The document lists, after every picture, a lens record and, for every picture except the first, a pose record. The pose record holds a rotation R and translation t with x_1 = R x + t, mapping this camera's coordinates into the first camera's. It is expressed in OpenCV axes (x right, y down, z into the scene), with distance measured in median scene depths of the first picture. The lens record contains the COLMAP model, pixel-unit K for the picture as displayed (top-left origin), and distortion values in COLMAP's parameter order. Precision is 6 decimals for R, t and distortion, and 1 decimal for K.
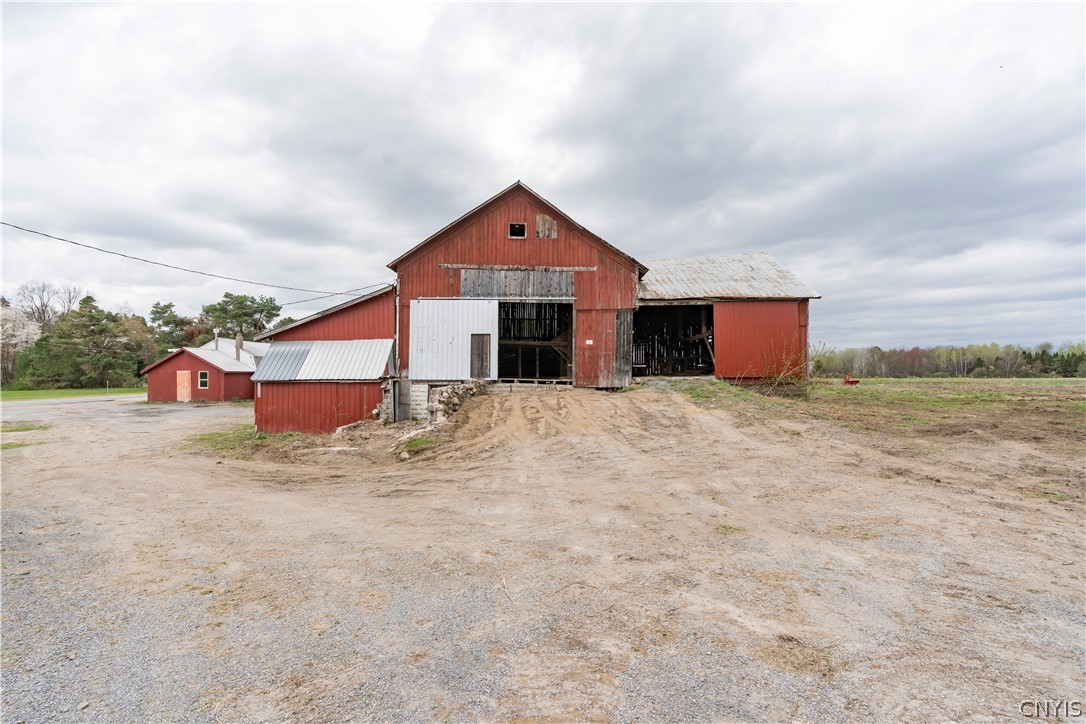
lens RADIAL K [[492.3, 0, 545.0], [0, 492.3, 361.0], [0, 0, 1]] dist [0.001270, 0.000035]
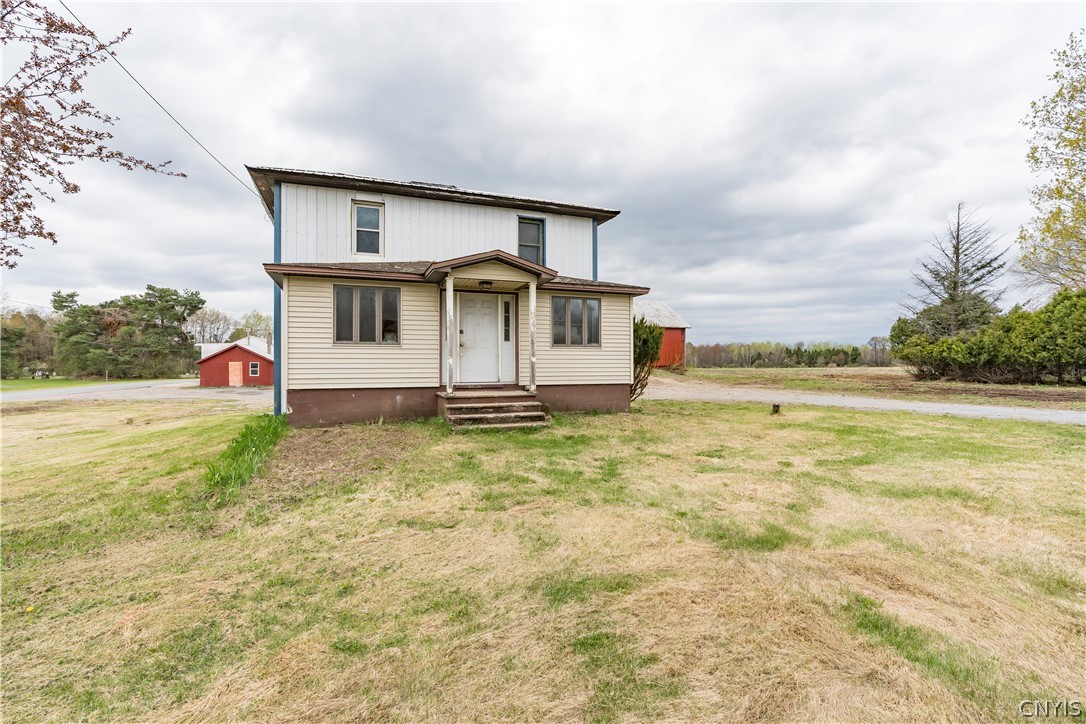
lens RADIAL K [[492.3, 0, 545.0], [0, 492.3, 361.0], [0, 0, 1]] dist [0.001270, 0.000035]
pose [[0.951900, 0.001867, 0.306403, -0.656267], [-0.007086, 0.999848, 0.015924, -0.015867], [-0.306327, -0.017330, 0.951769, -0.784762]]
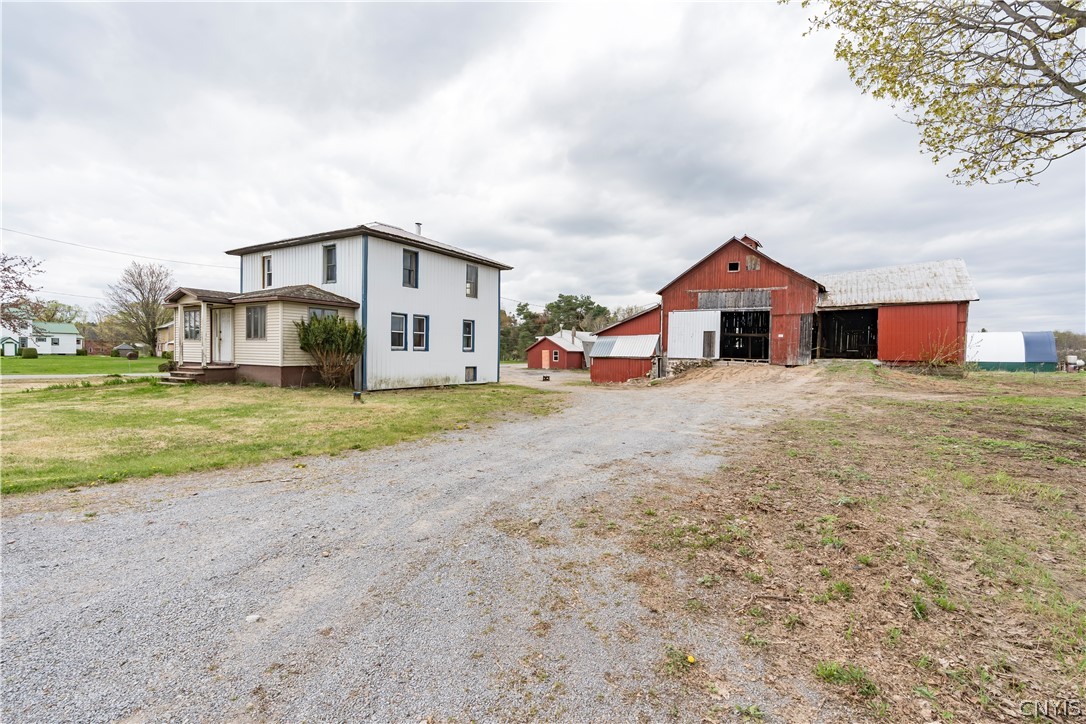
lens RADIAL K [[492.3, 0, 545.0], [0, 492.3, 361.0], [0, 0, 1]] dist [0.001270, 0.000035]
pose [[0.834949, 0.022735, -0.549858, 0.320309], [-0.000372, 0.999169, 0.040746, -0.021494], [0.550327, -0.033817, 0.834264, -0.695972]]
